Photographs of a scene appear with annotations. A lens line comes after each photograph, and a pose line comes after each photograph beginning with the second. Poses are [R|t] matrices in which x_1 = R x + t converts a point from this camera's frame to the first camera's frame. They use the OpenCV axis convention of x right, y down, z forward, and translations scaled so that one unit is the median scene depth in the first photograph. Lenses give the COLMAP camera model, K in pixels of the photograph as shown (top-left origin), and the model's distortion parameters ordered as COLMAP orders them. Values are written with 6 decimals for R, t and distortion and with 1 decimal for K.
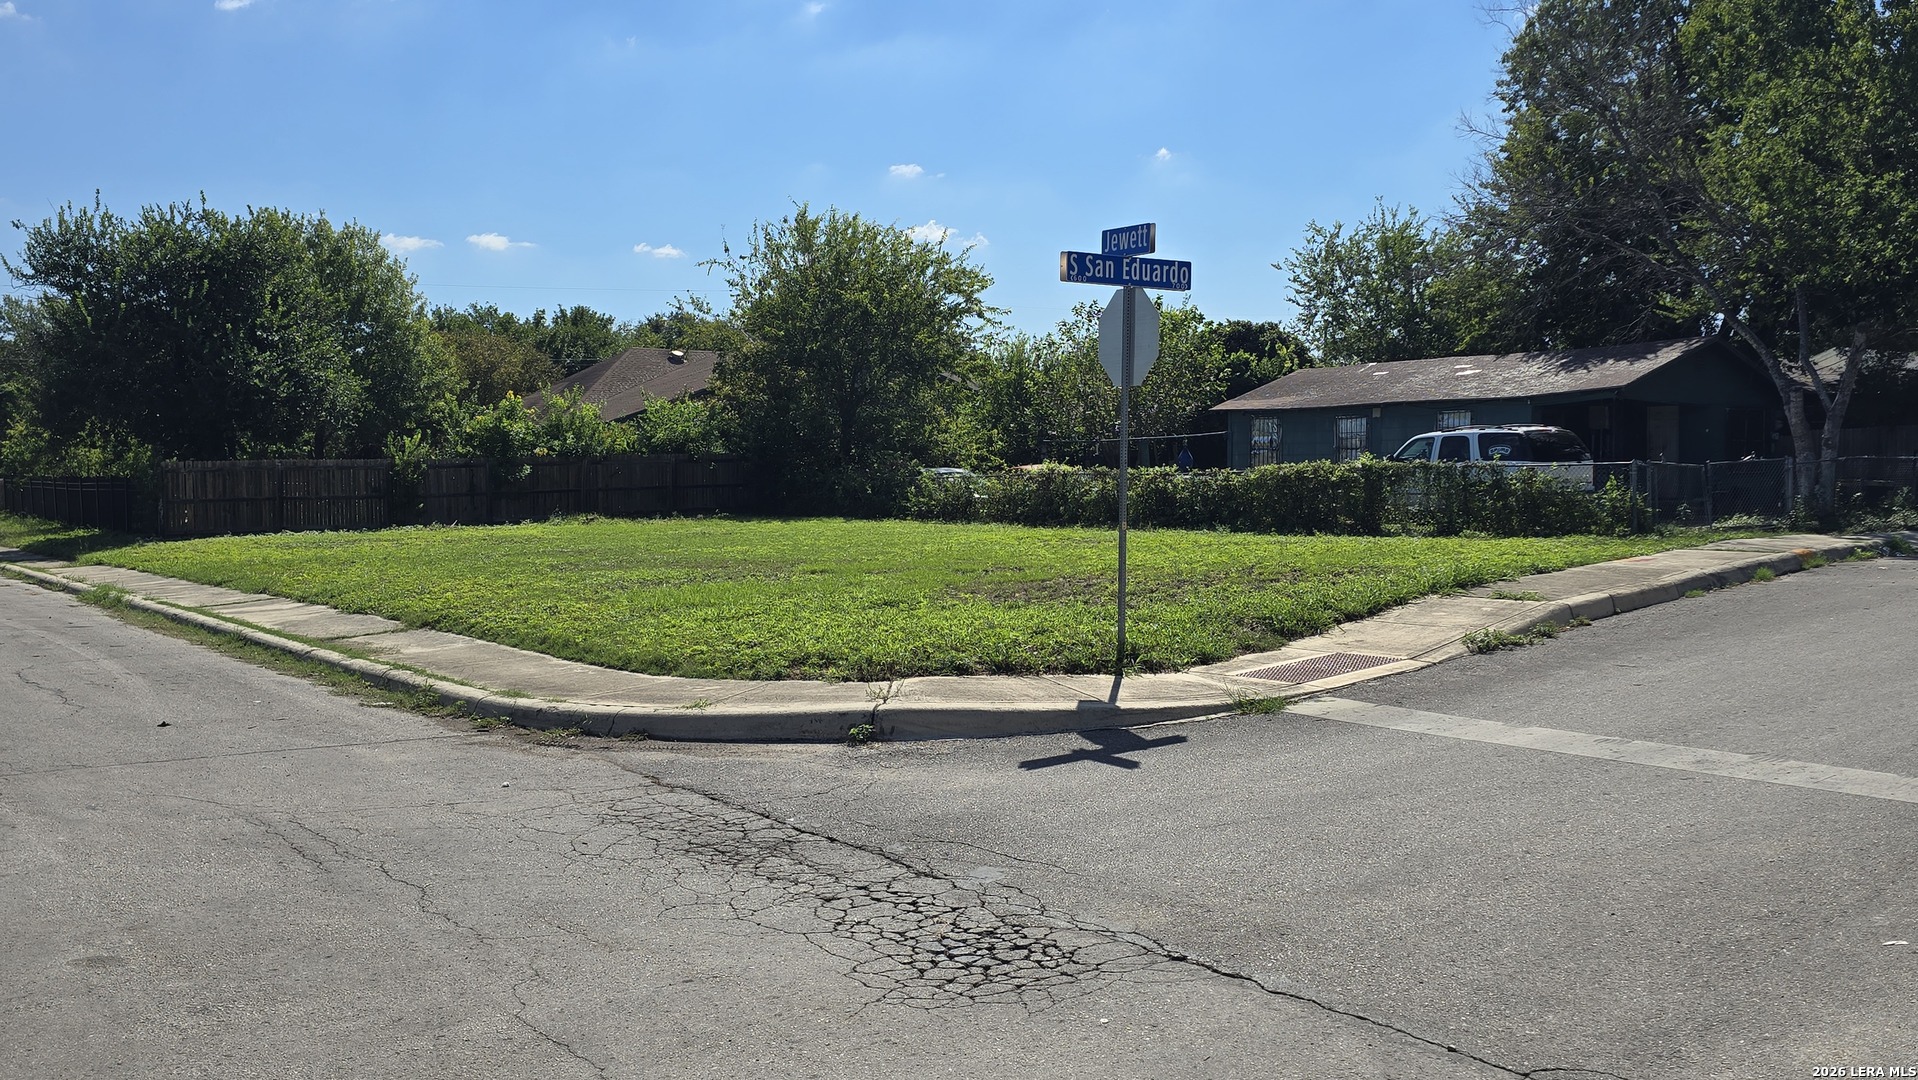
lens RADIAL K [[1636.6, 0, 994.0], [0, 1636.6, 541.3], [0, 0, 1]] dist [0.089348, -0.081417]
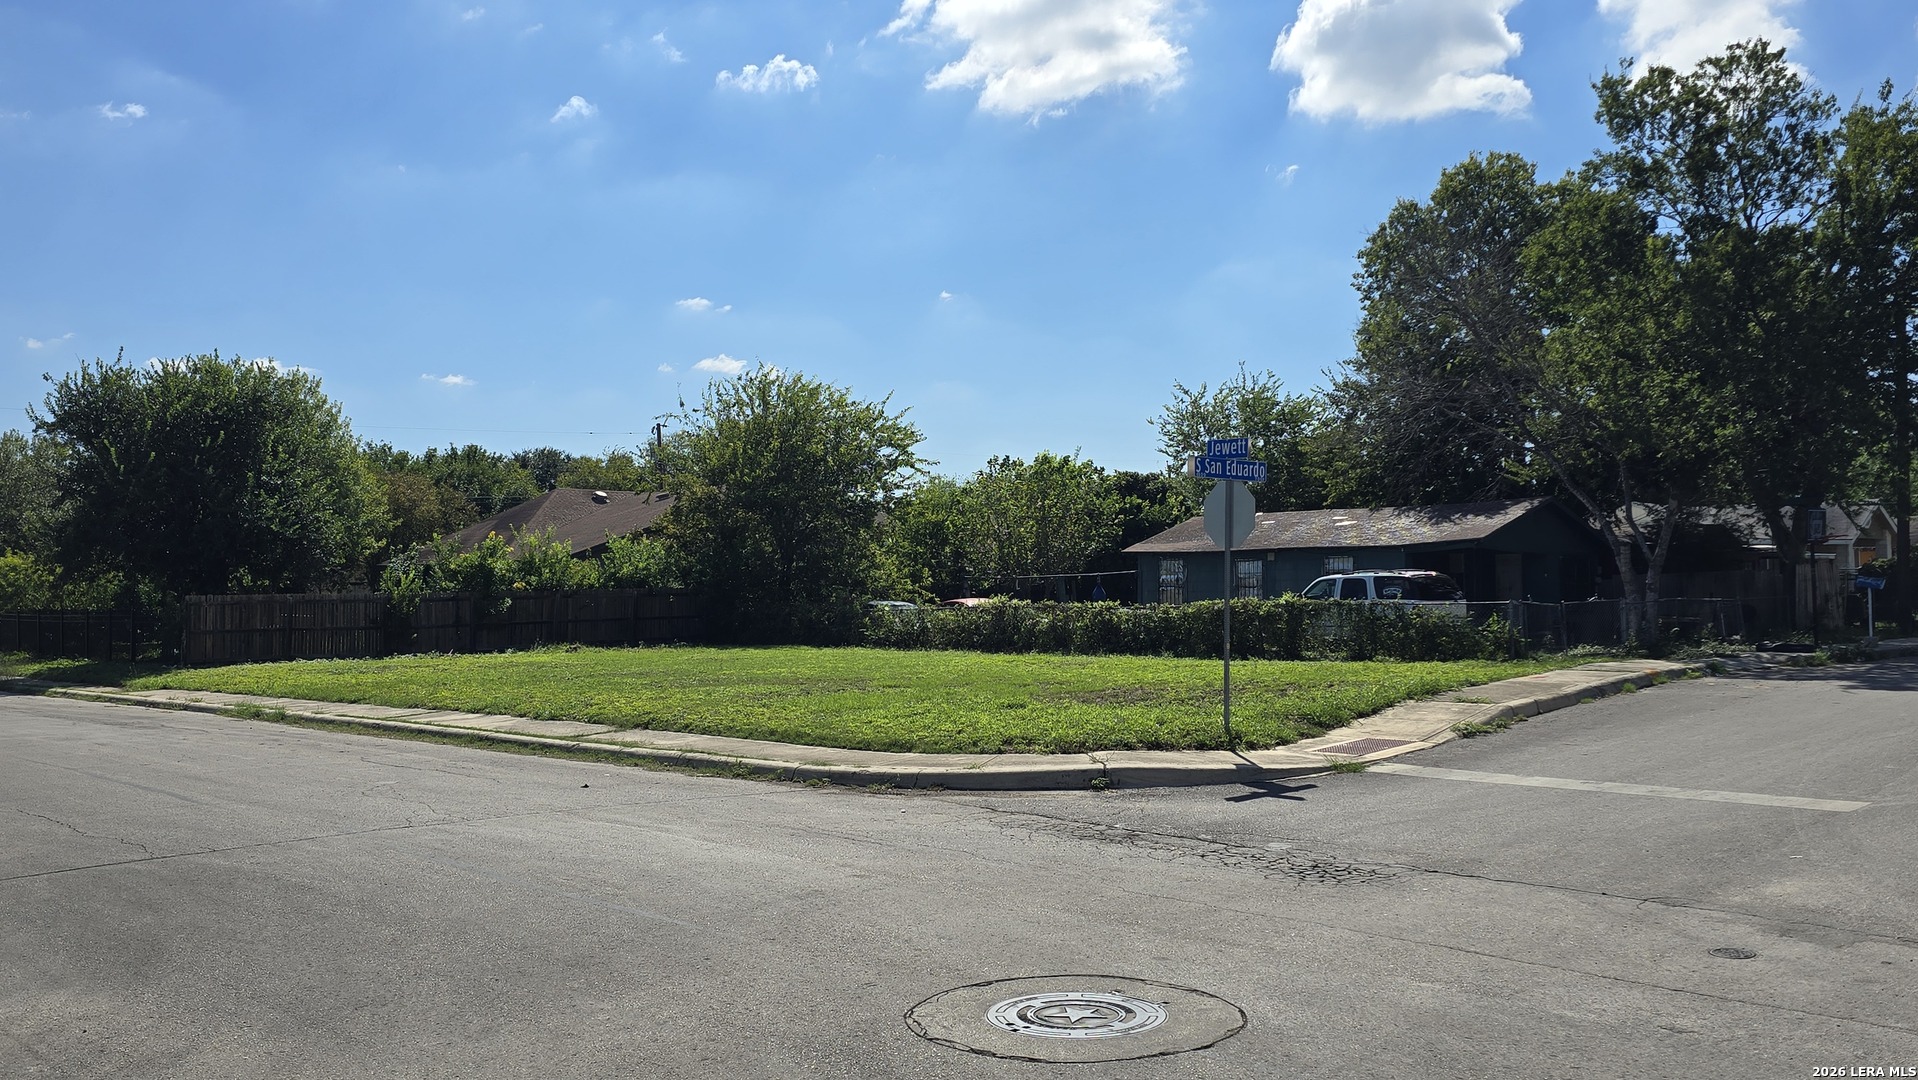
lens RADIAL K [[1636.6, 0, 967.3], [0, 1636.6, 554.0], [0, 0, 1]] dist [0.089348, -0.081417]
pose [[0.995163, 0.006588, 0.098017, -0.096725], [0.000585, 0.997334, -0.072972, 0.004829], [-0.098237, 0.072676, 0.992506, -0.134829]]
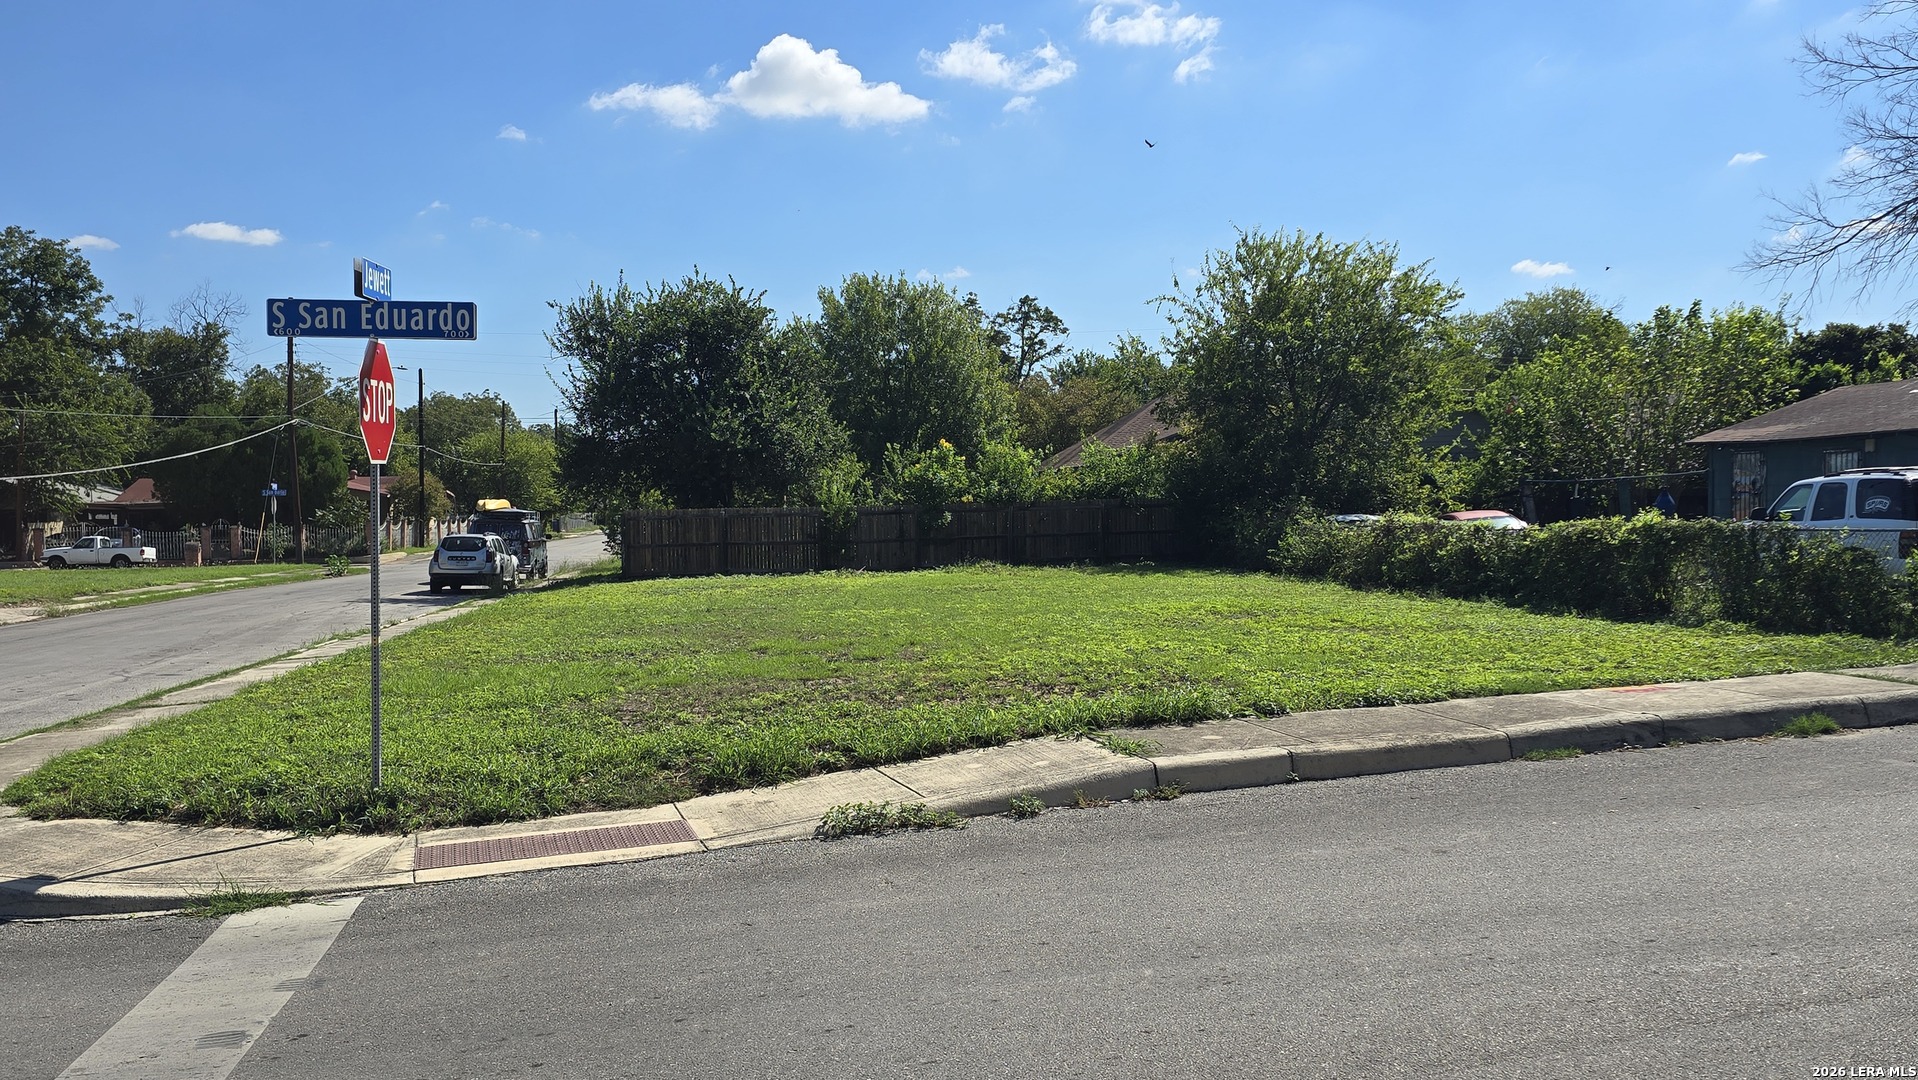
lens RADIAL K [[1636.6, 0, 977.8], [0, 1636.6, 541.4], [0, 0, 1]] dist [0.089348, -0.081417]
pose [[0.871377, 0.010921, -0.490493, 0.248252], [-0.019596, 0.999729, -0.012554, -0.017765], [0.490223, 0.020551, 0.871355, 0.151231]]
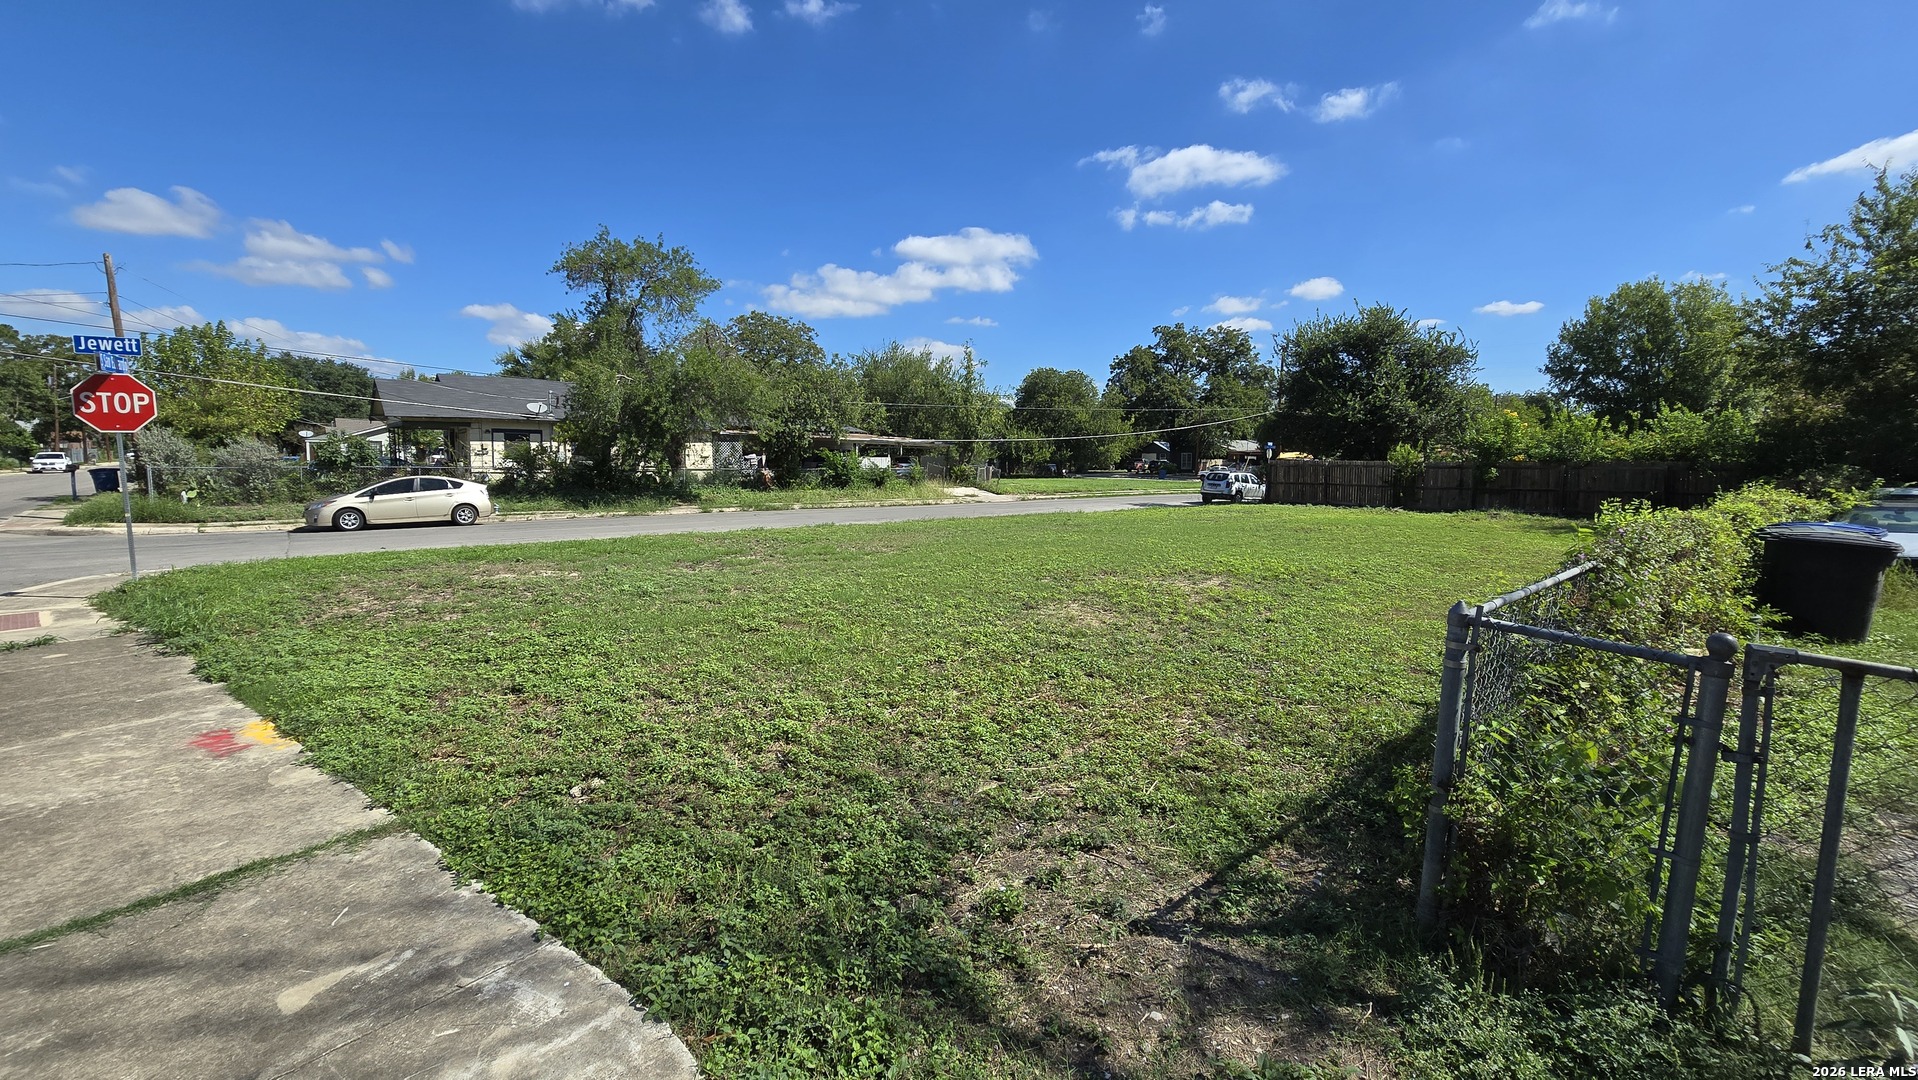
lens RADIAL K [[761.0, 0, 960.8], [0, 761.0, 537.7], [0, 0, 1]] dist [0.001435, 0.000136]
pose [[0.047070, 0.121544, -0.991469, 0.317568], [-0.058109, 0.991222, 0.118755, -0.043155], [0.997200, 0.052024, 0.053720, 0.620499]]
